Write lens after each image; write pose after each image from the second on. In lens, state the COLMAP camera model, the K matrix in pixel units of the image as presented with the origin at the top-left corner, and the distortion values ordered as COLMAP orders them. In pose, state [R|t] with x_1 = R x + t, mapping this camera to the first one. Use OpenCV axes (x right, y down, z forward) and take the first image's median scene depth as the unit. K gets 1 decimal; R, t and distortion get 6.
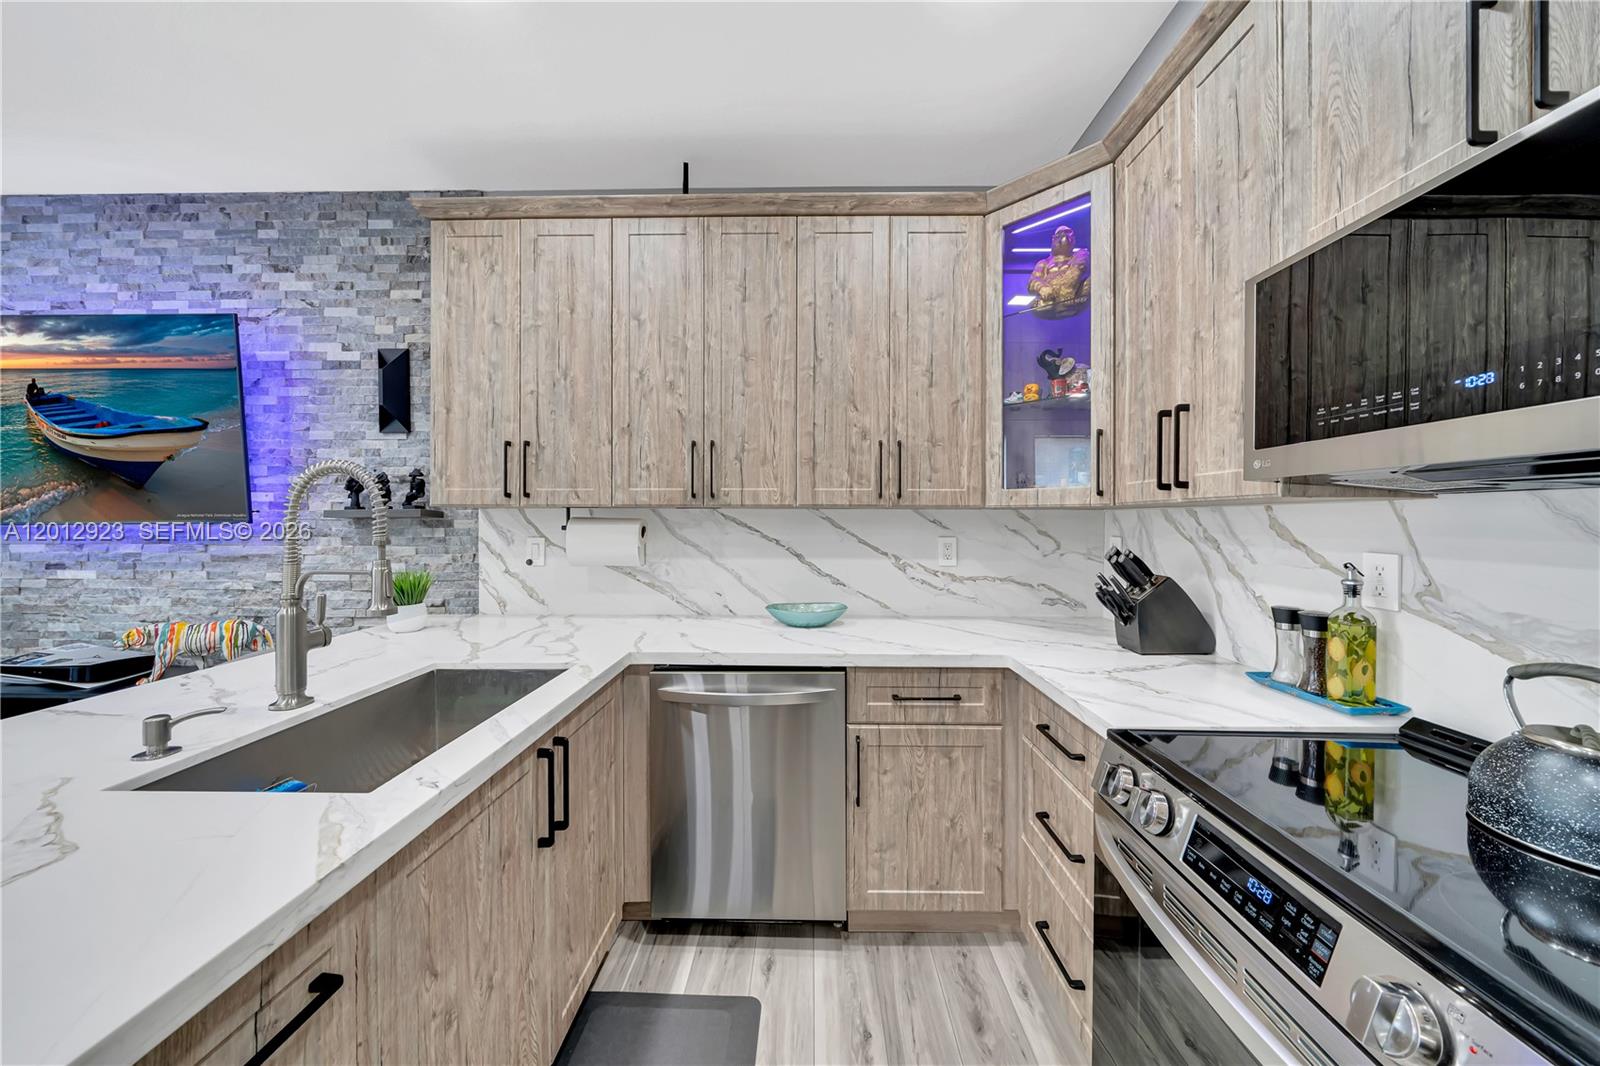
lens RADIAL K [[549.8, 0, 799.5], [0, 549.8, 520.0], [0, 0, 1]] dist [-0.005564, -0.000015]
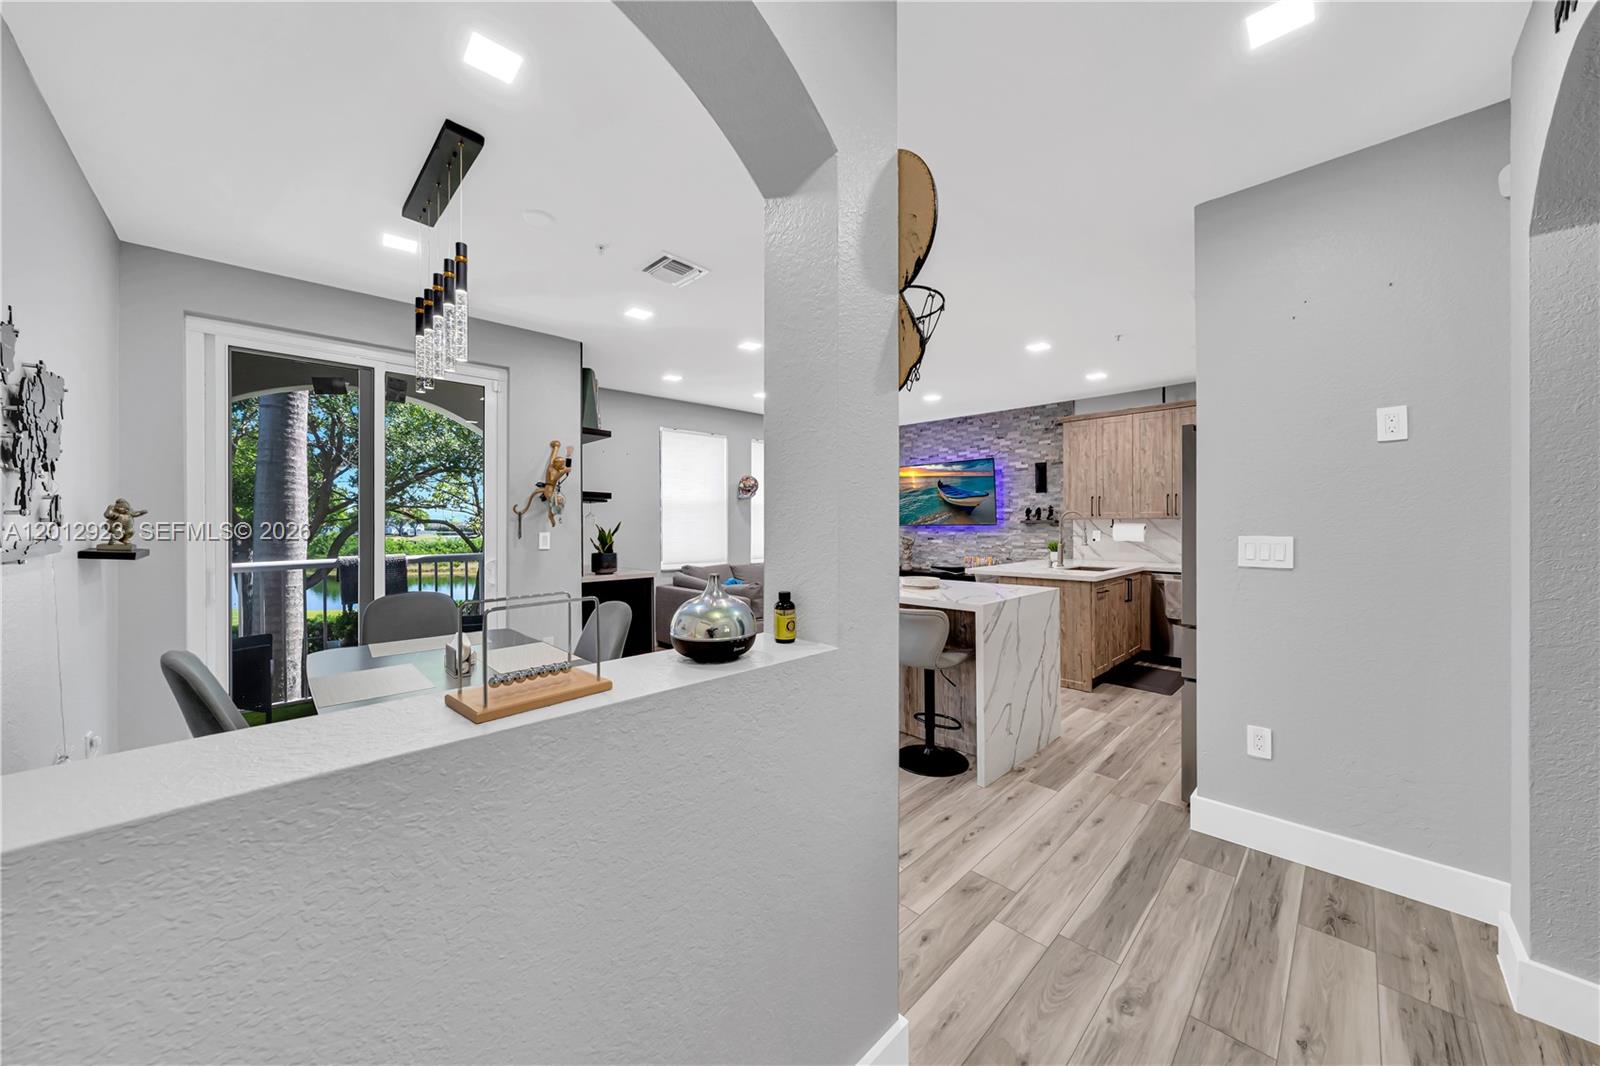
lens RADIAL K [[547.5, 0, 803.6], [0, 547.5, 527.0], [0, 0, 1]] dist [-0.003392, -0.000022]
pose [[0.718433, 0.002376, -0.695592, 0.379797], [-0.000179, 0.999995, 0.003231, 0.007880], [0.695596, -0.002197, 0.718430, -2.117501]]
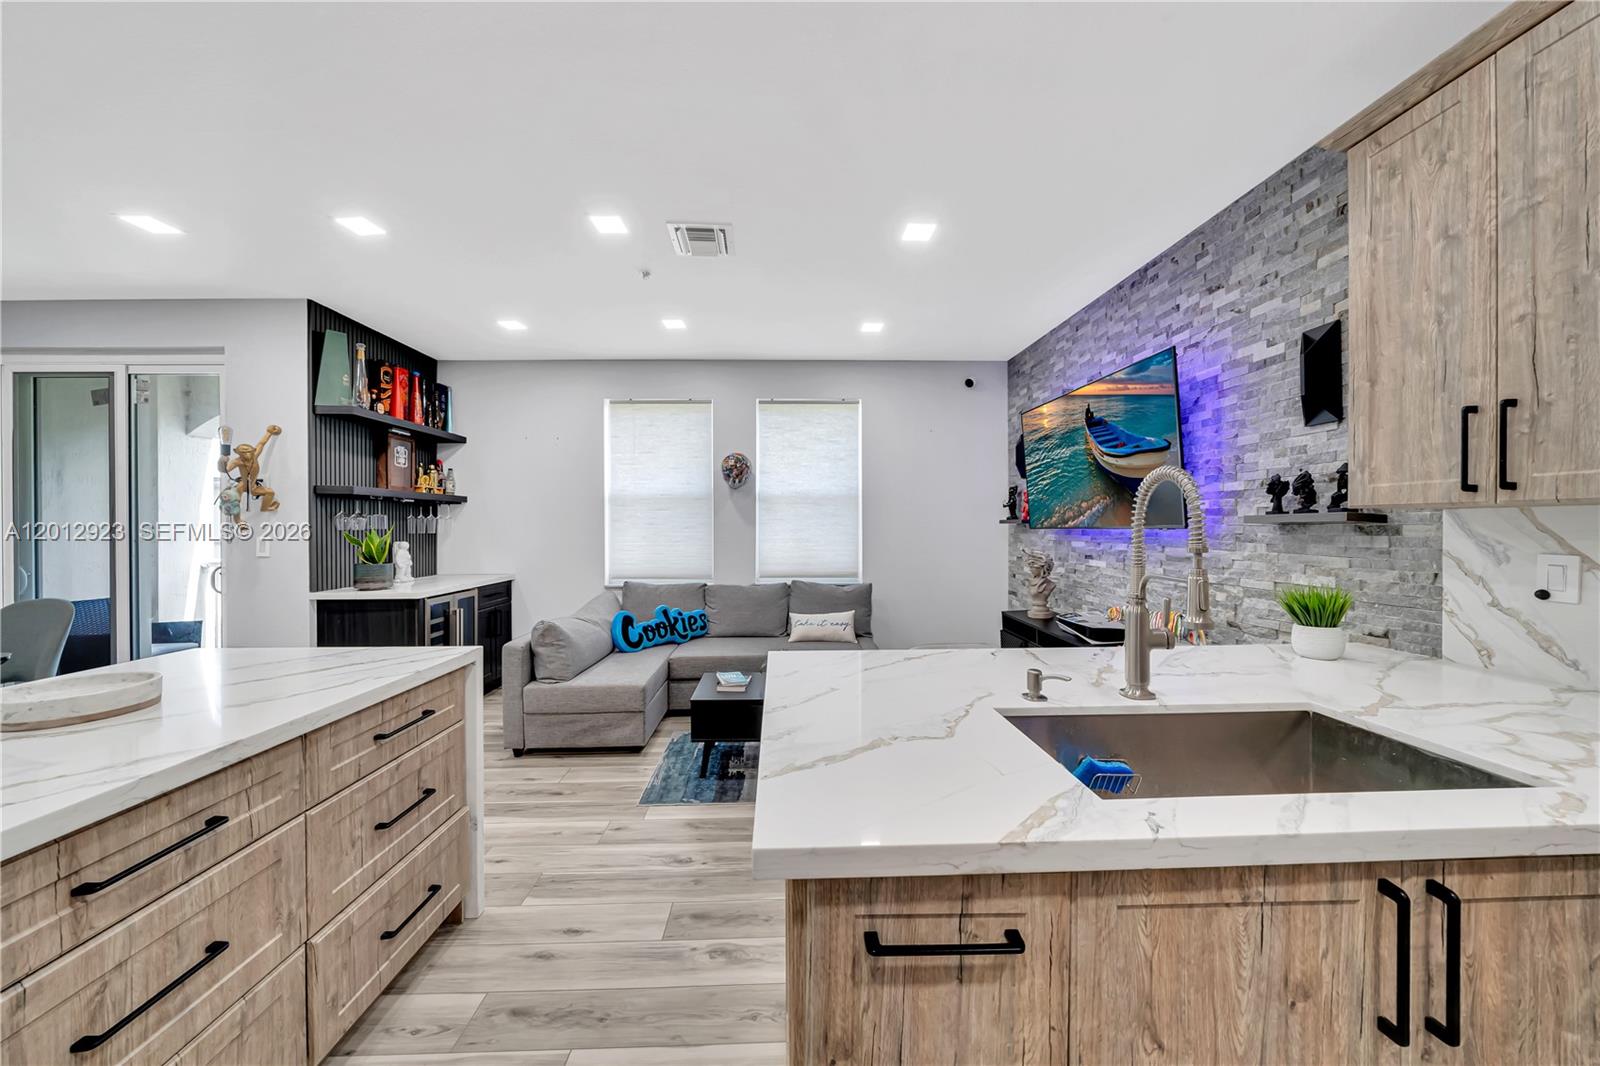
lens RADIAL K [[547.5, 0, 803.6], [0, 547.5, 527.0], [0, 0, 1]] dist [-0.003392, -0.000022]
pose [[0.063765, 0.002772, -0.997961, 0.069874], [0.000575, 0.999996, 0.002814, -0.000800], [0.997965, -0.000753, 0.063763, 0.157392]]
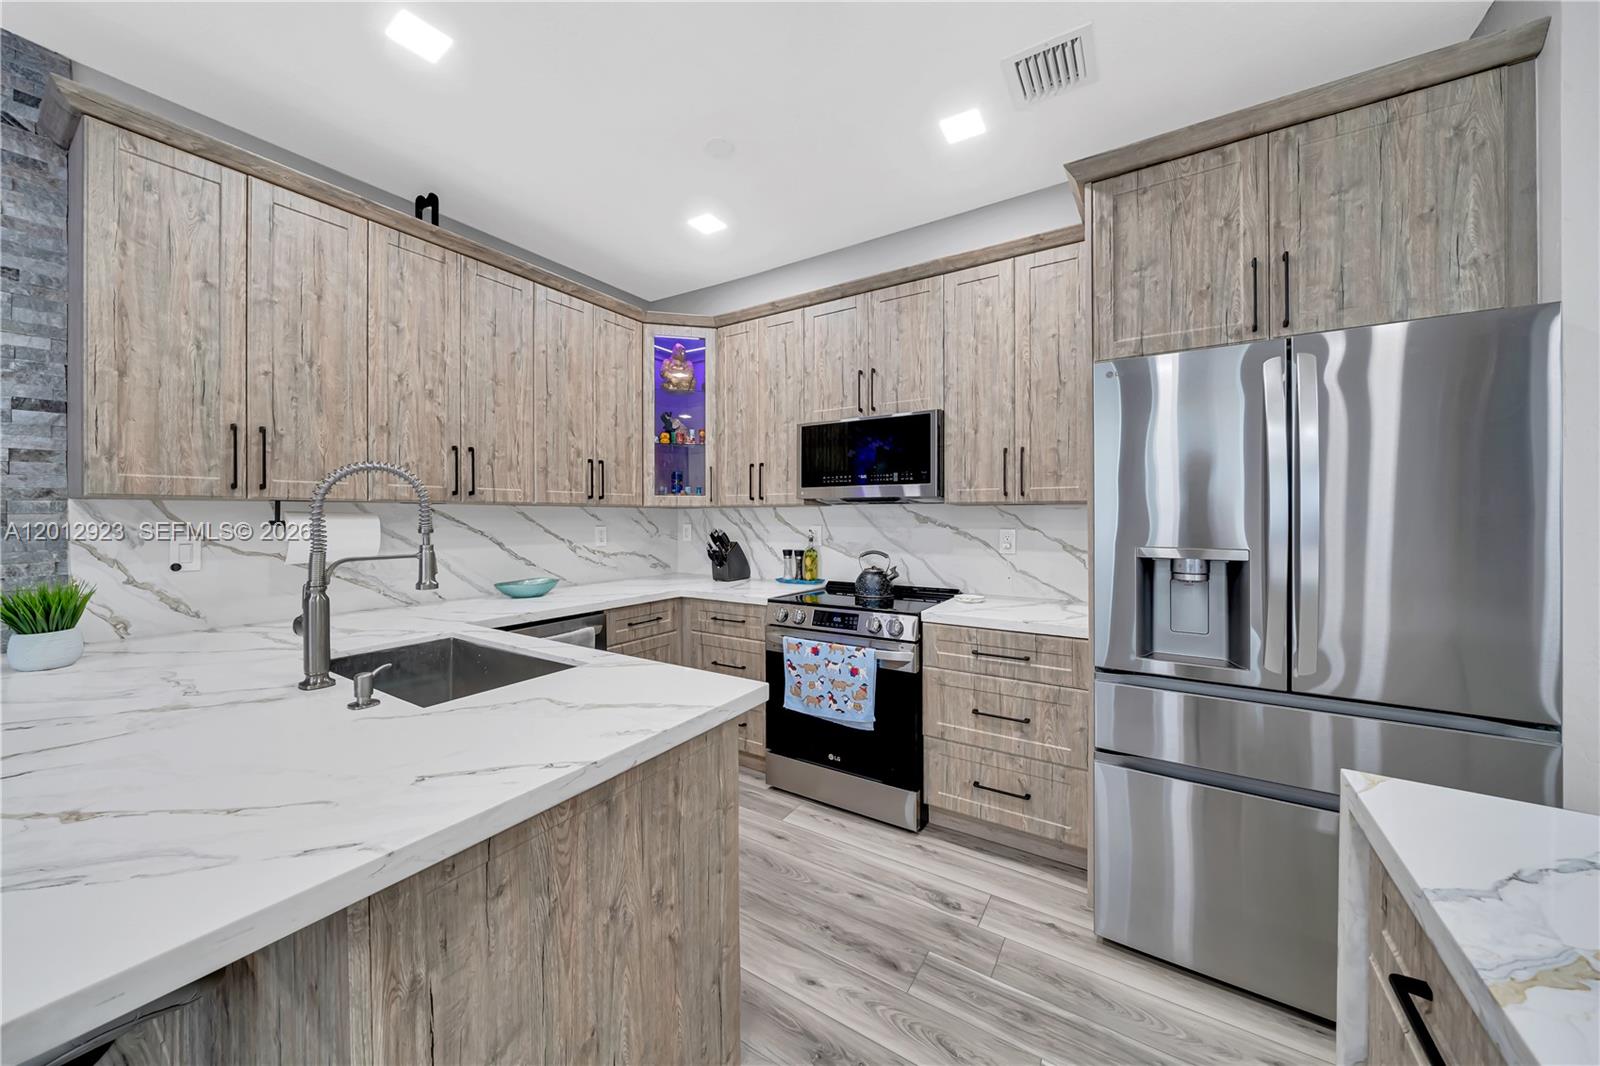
lens RADIAL K [[564.6, 0, 790.2], [0, 564.6, 515.4], [0, 0, 1]] dist [-0.005024, -0.000179]
pose [[0.525976, -0.002004, 0.850497, -0.818326], [0.003165, 0.999995, 0.000399, 0.004232], [-0.850493, 0.002481, 0.525980, -0.221442]]
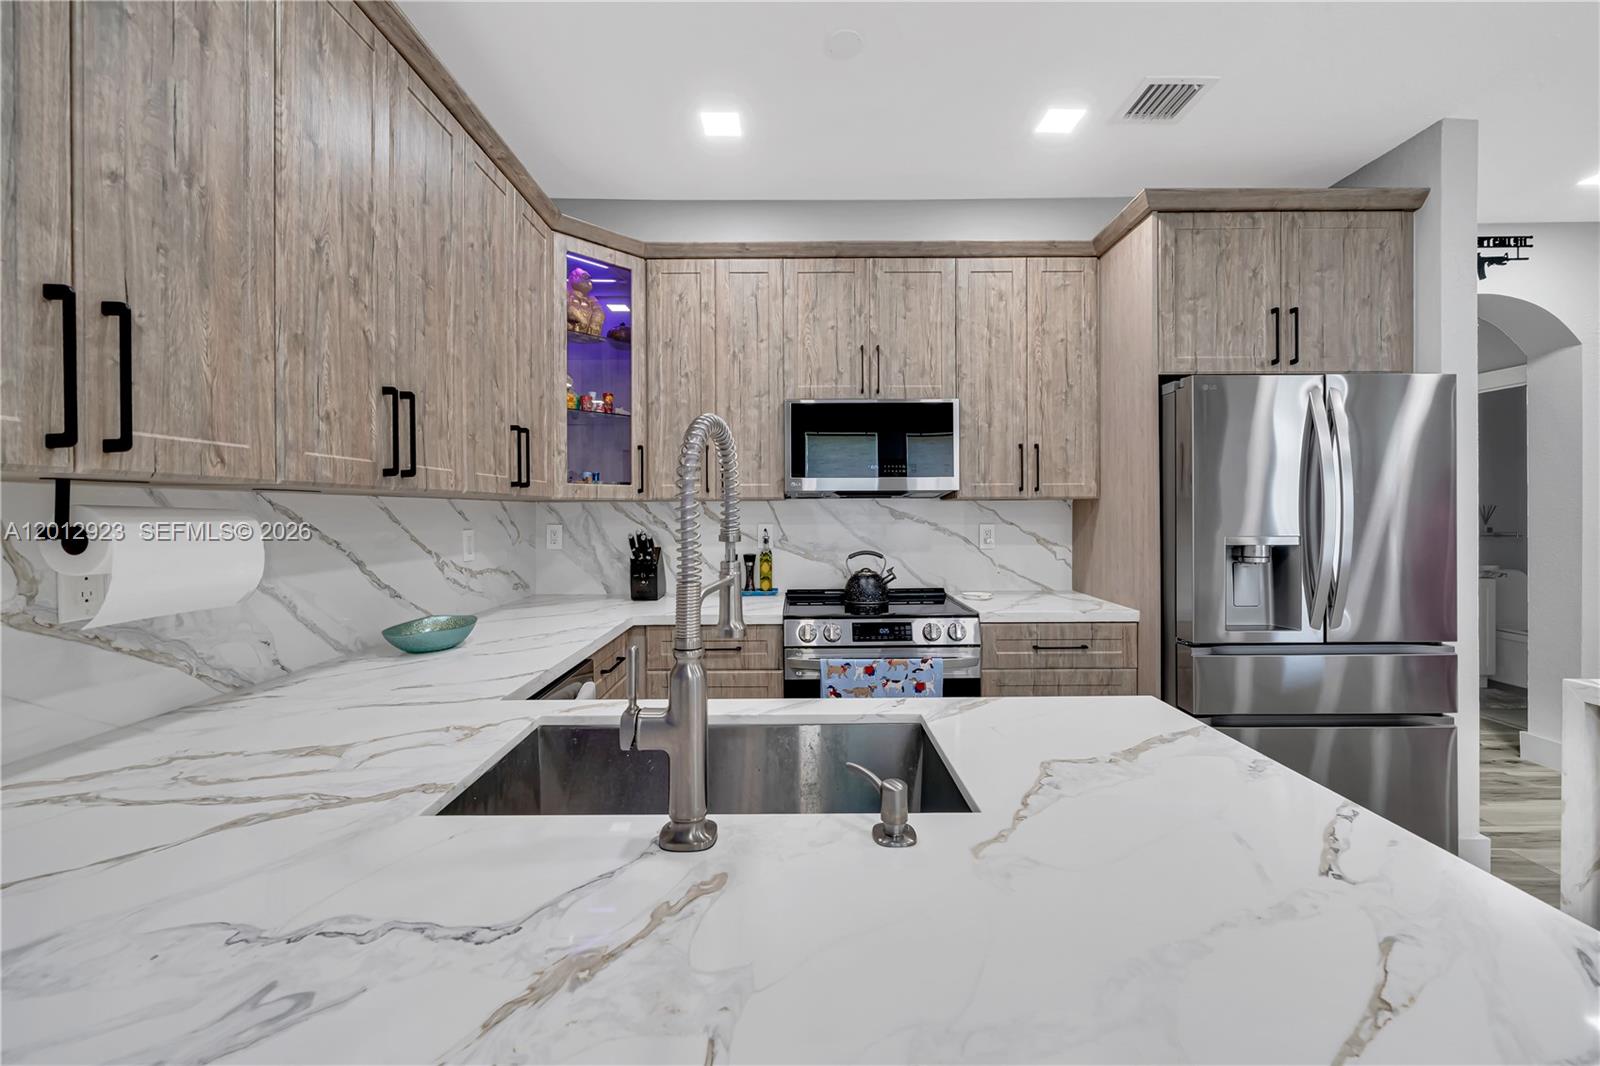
lens RADIAL K [[654.0, 0, 800.6], [0, 654.0, 509.1], [0, 0, 1]] dist [0.000294, 0.000169]
pose [[-0.028089, 0.001216, 0.999605, -0.951104], [0.006364, 0.999979, -0.001037, 0.001811], [-0.999585, 0.006332, -0.028096, 0.535746]]
